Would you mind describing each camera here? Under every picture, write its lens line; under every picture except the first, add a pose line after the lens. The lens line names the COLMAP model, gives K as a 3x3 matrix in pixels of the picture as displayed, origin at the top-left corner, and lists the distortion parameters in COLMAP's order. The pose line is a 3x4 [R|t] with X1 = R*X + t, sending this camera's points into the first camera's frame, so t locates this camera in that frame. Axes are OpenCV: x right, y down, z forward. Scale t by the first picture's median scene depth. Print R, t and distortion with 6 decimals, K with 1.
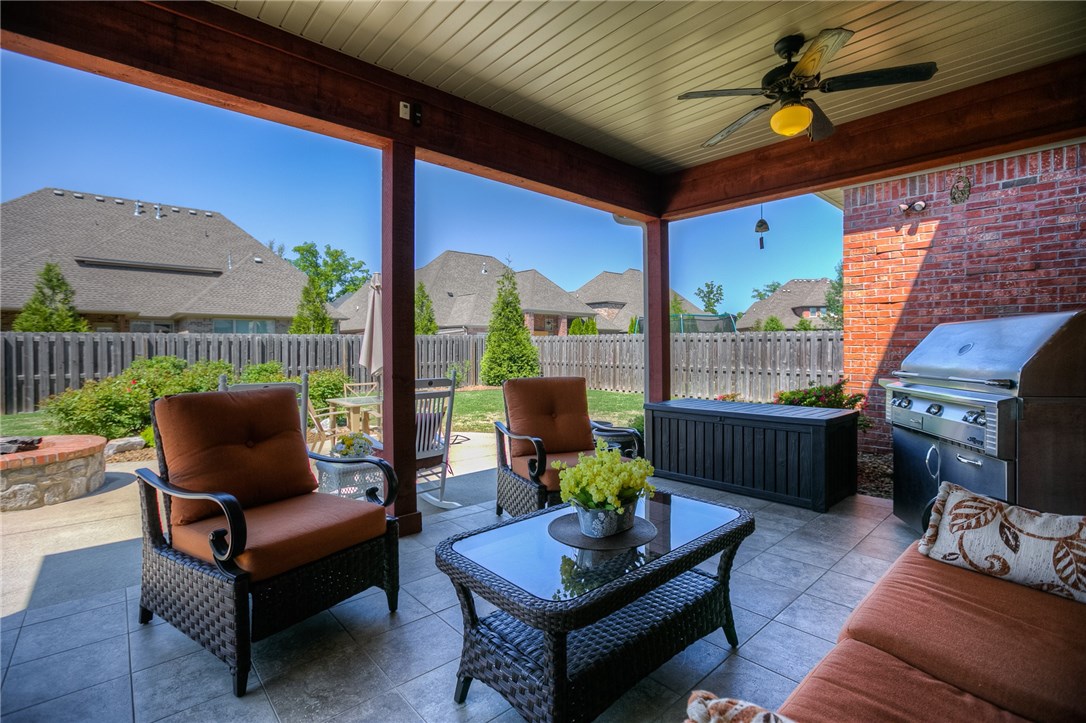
lens RADIAL K [[487.8, 0, 543.0], [0, 487.8, 361.5], [0, 0, 1]] dist [-0.022745, 0.000442]
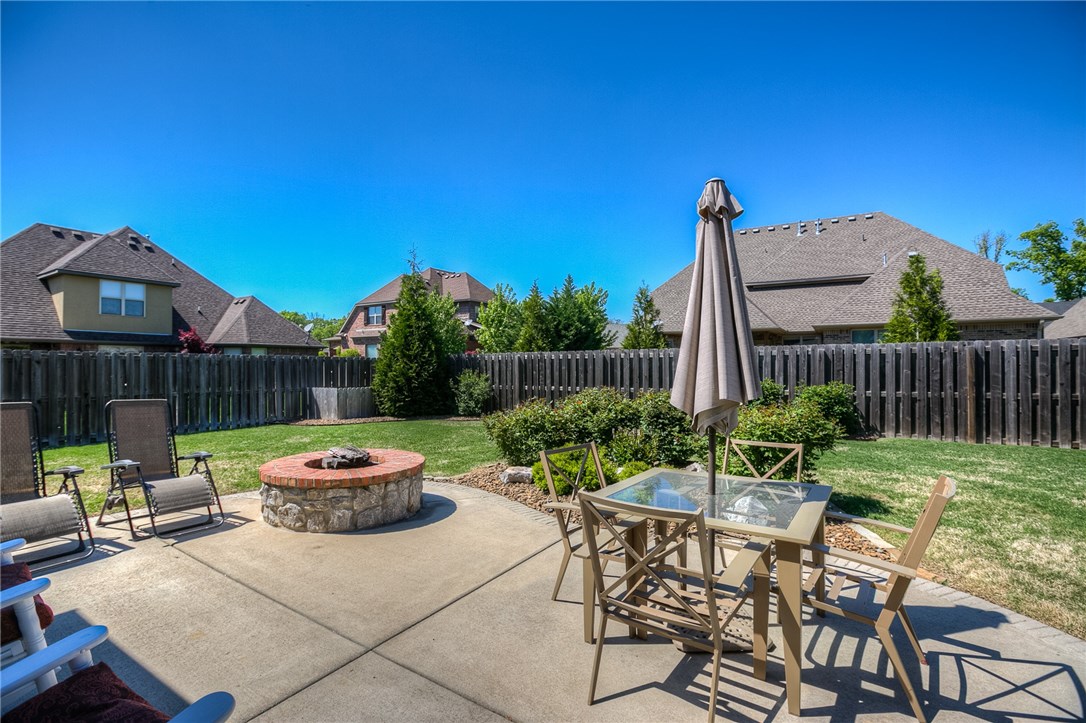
lens RADIAL K [[487.8, 0, 543.0], [0, 487.8, 361.5], [0, 0, 1]] dist [-0.022745, 0.000442]
pose [[0.284932, -0.003101, -0.958543, 0.001530], [-0.026873, 0.999576, -0.011222, -0.011957], [0.958171, 0.028956, 0.284728, 0.392714]]
